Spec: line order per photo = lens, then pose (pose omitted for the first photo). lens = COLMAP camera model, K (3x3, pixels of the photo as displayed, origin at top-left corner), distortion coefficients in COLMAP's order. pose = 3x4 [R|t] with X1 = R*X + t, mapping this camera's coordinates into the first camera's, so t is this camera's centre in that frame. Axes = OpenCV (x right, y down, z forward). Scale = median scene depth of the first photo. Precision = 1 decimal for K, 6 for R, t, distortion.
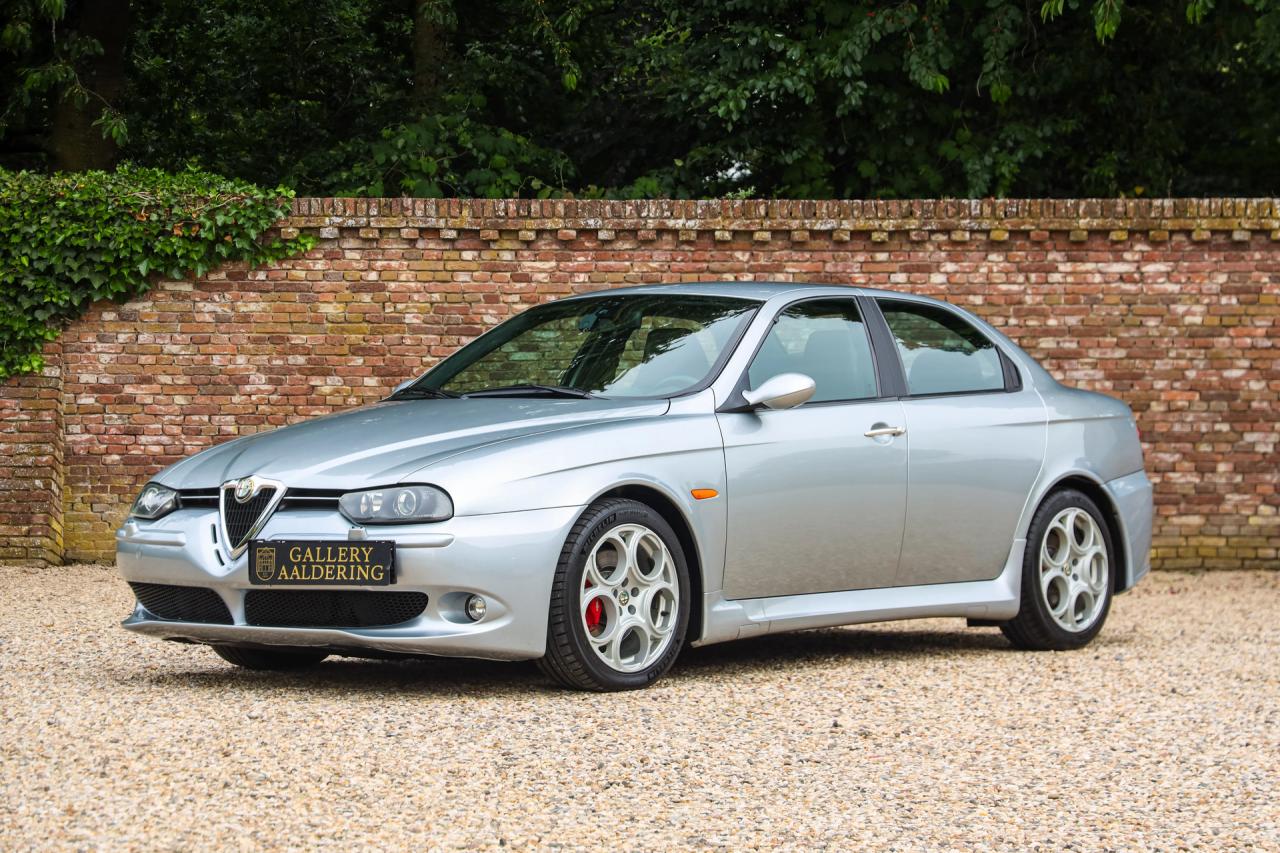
lens RADIAL K [[2884.0, 0, 659.0], [0, 2884.0, 446.1], [0, 0, 1]] dist [0.116718, 0.000000]
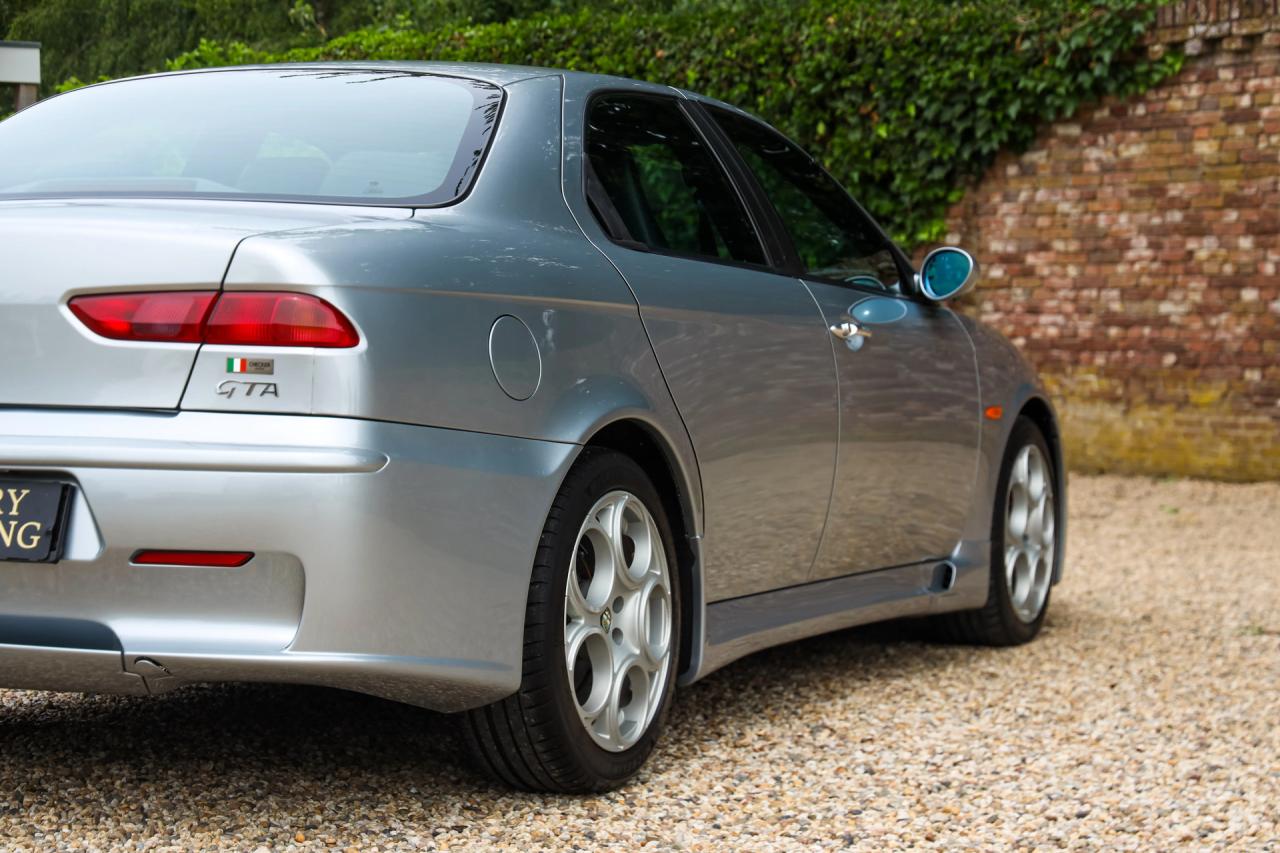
lens RADIAL K [[2827.1, 0, 597.9], [0, 2827.1, 458.1], [0, 0, 1]] dist [0.115383, 0.000000]
pose [[0.577008, 0.042428, -0.815636, 0.410993], [-0.009703, 0.998935, 0.045098, 0.001793], [0.816681, -0.018108, 0.576805, 0.439282]]
